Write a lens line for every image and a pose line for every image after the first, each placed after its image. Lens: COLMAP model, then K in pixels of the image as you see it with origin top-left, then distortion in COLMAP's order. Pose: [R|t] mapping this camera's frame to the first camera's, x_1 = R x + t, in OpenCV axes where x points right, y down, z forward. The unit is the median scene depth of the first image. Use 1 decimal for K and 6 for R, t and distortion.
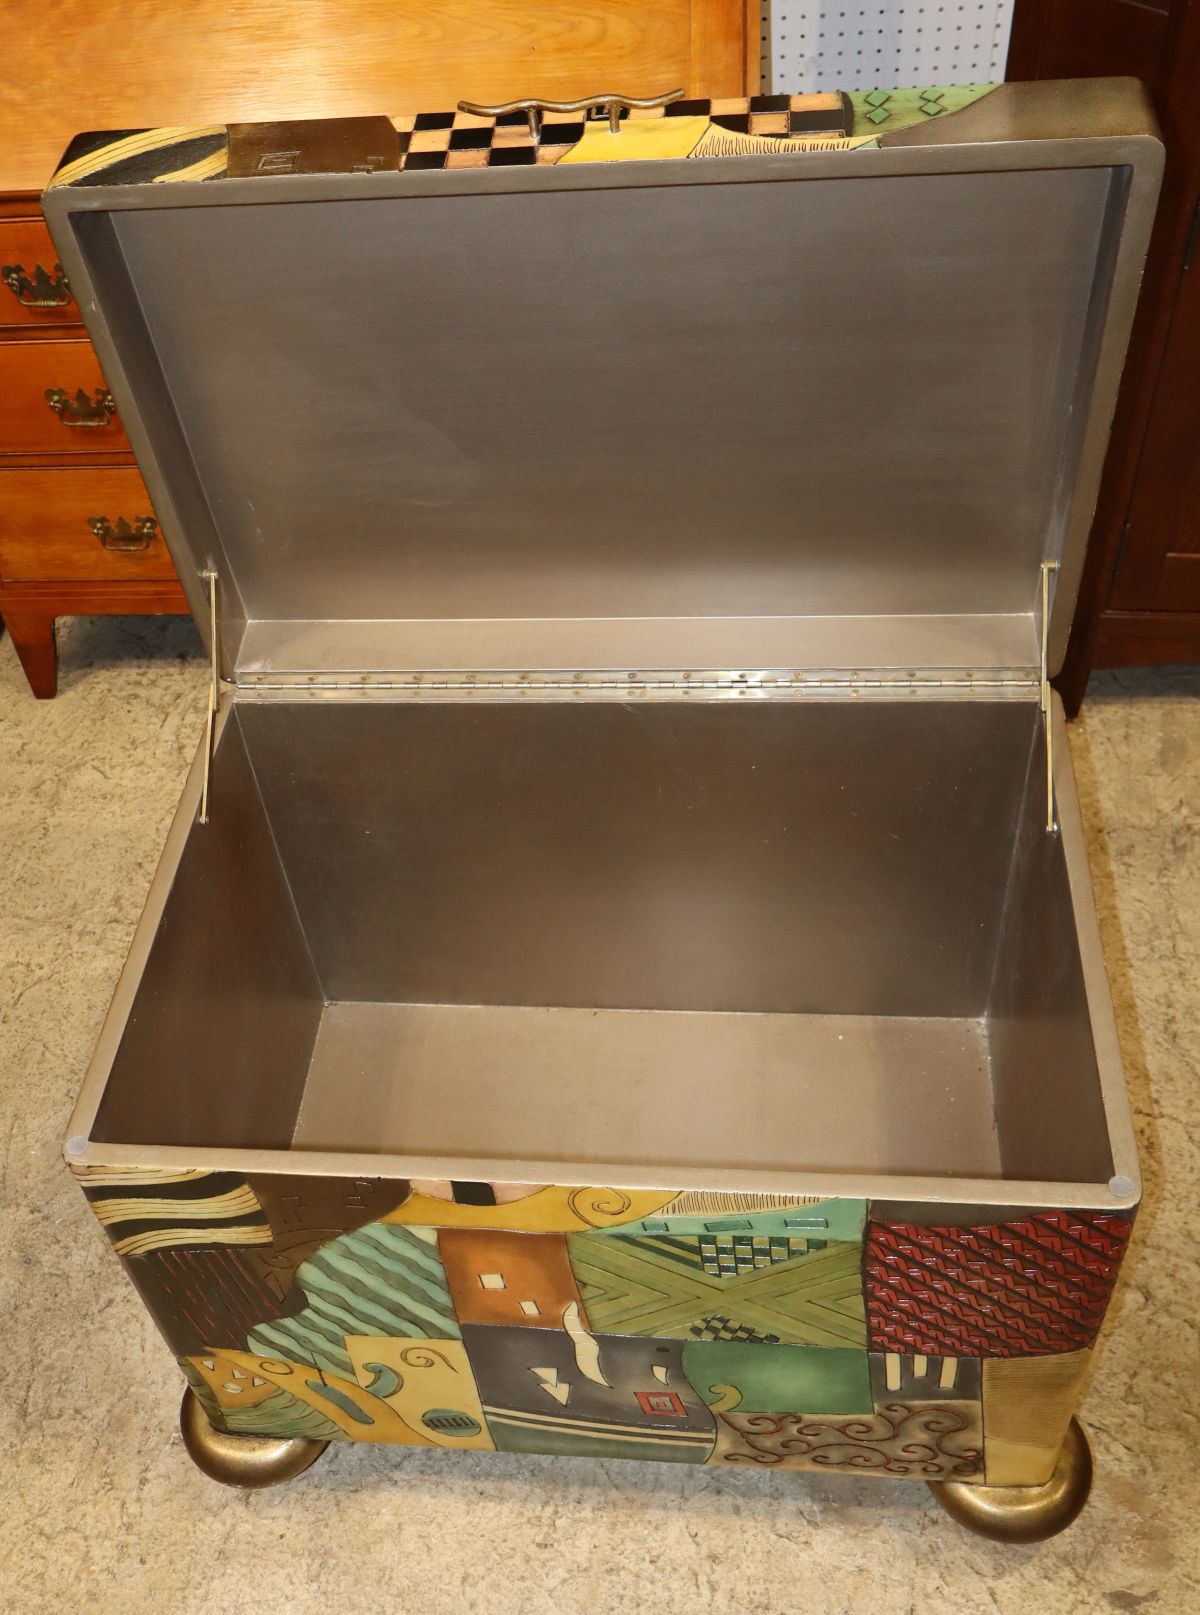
lens RADIAL K [[1663.0, 0, 531.3], [0, 1663.0, 804.1], [0, 0, 1]] dist [-0.004016, -0.012017]
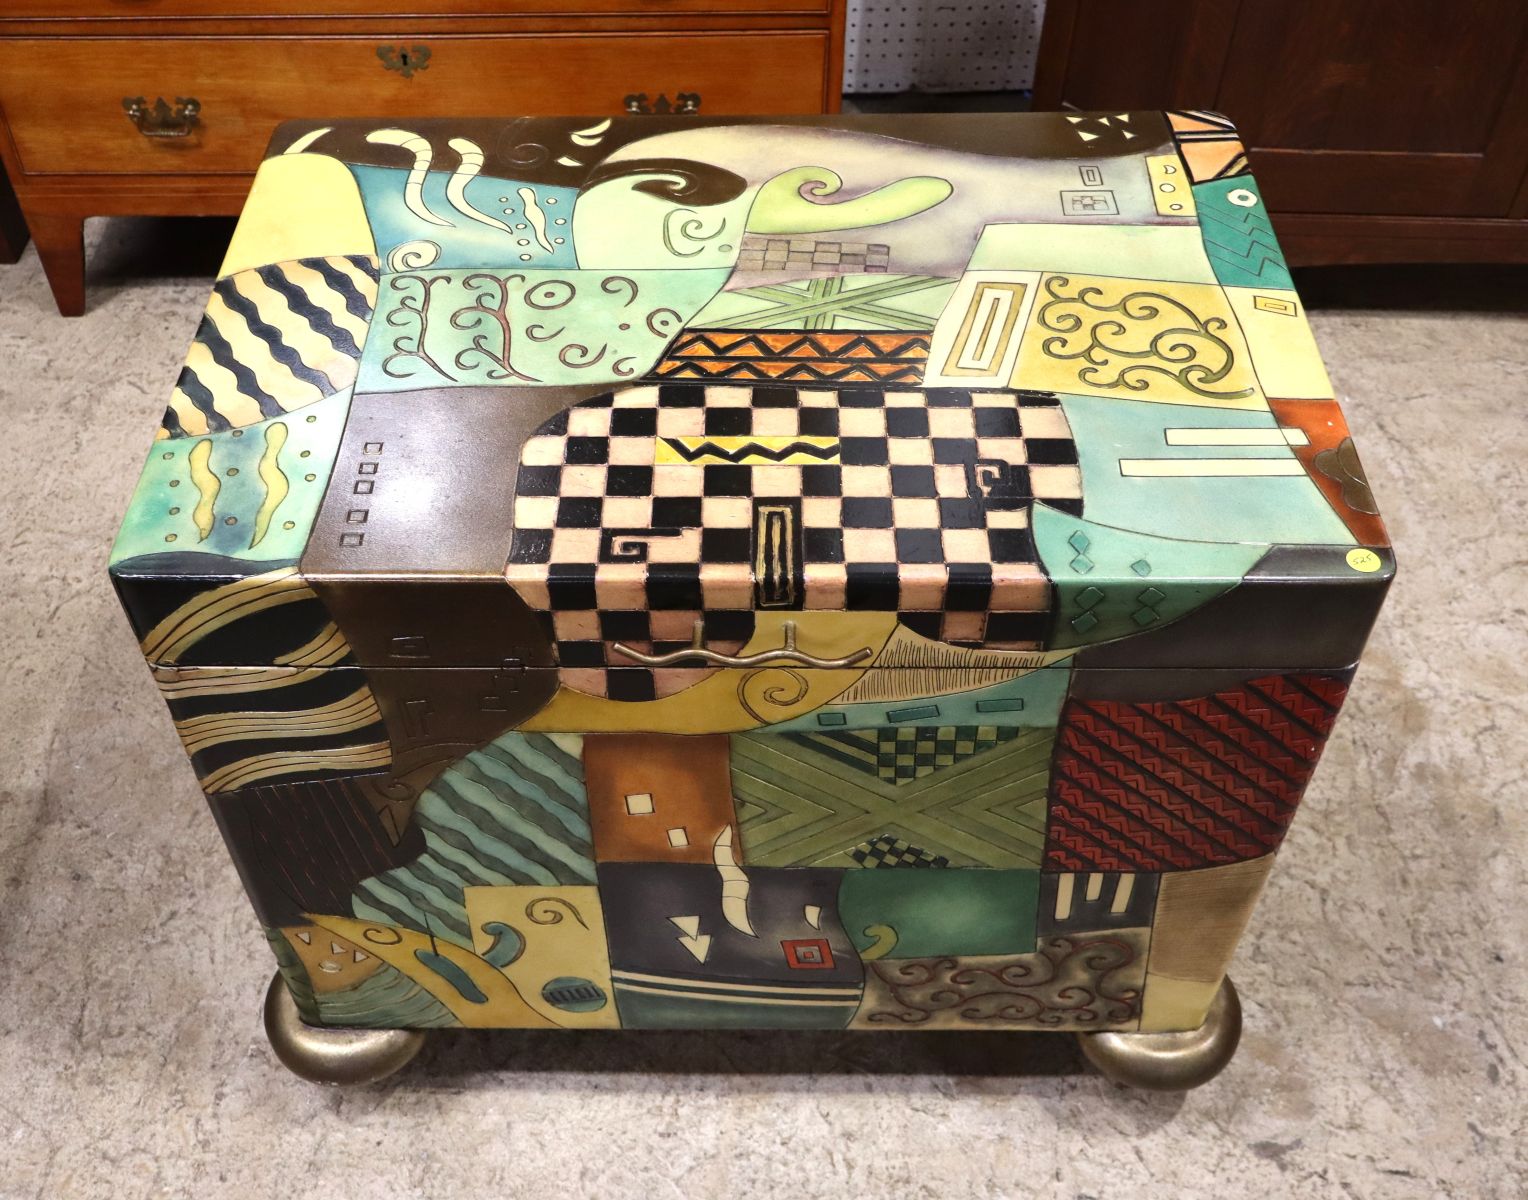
lens RADIAL K [[1589.8, 0, 729.0], [0, 1589.8, 601.9], [0, 0, 1]] dist [-0.000438, -0.032342]
pose [[0.992095, -0.012172, 0.124900, -0.066254], [0.009830, 0.999764, 0.019352, 0.131182], [-0.125107, -0.017971, 0.991981, 0.116447]]
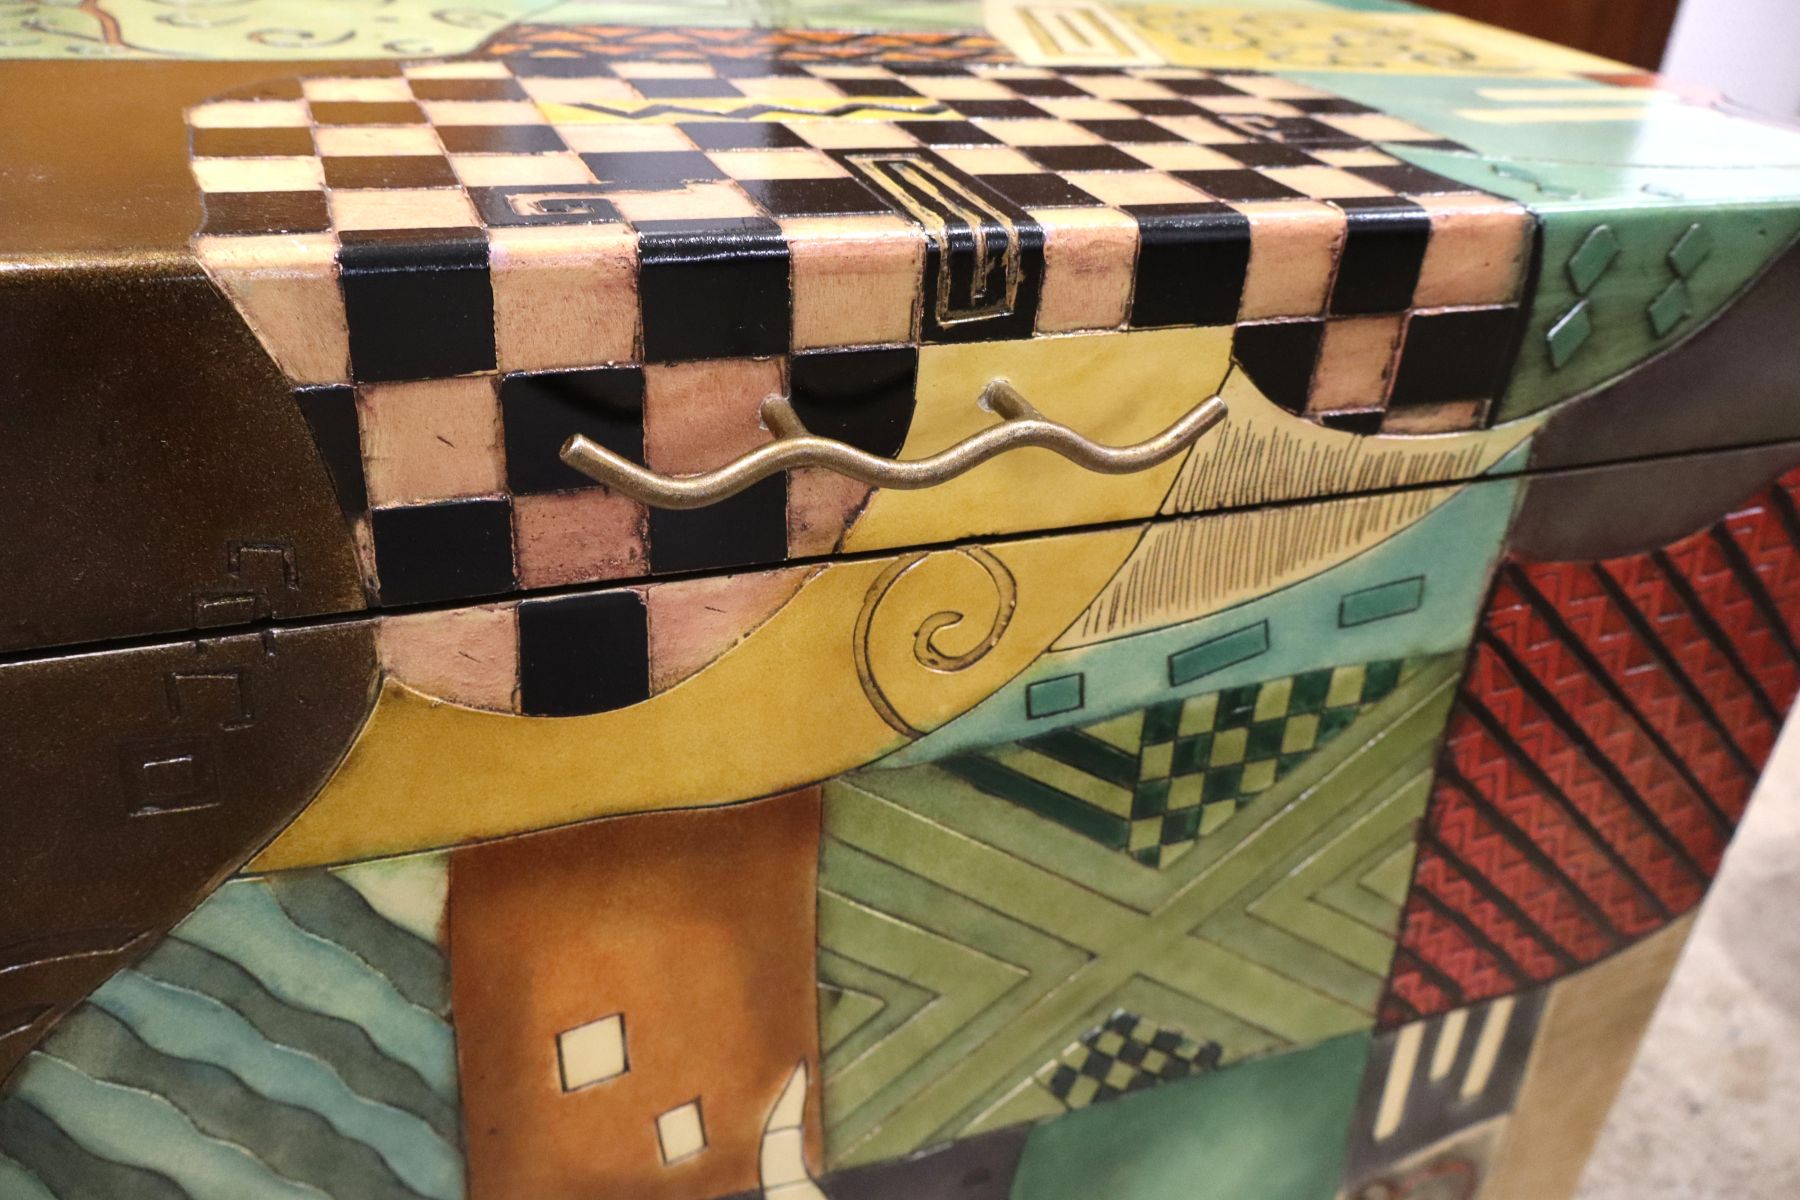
lens RADIAL K [[1497.8, 0, 900.0], [0, 1497.8, 600.0], [0, 0, 1]] dist [-0.001049, 0.001117]
pose [[0.867138, -0.090996, 0.489684, -0.092820], [0.227415, 0.947037, -0.226725, 0.229481], [-0.443118, 0.307963, 0.841906, 0.544955]]
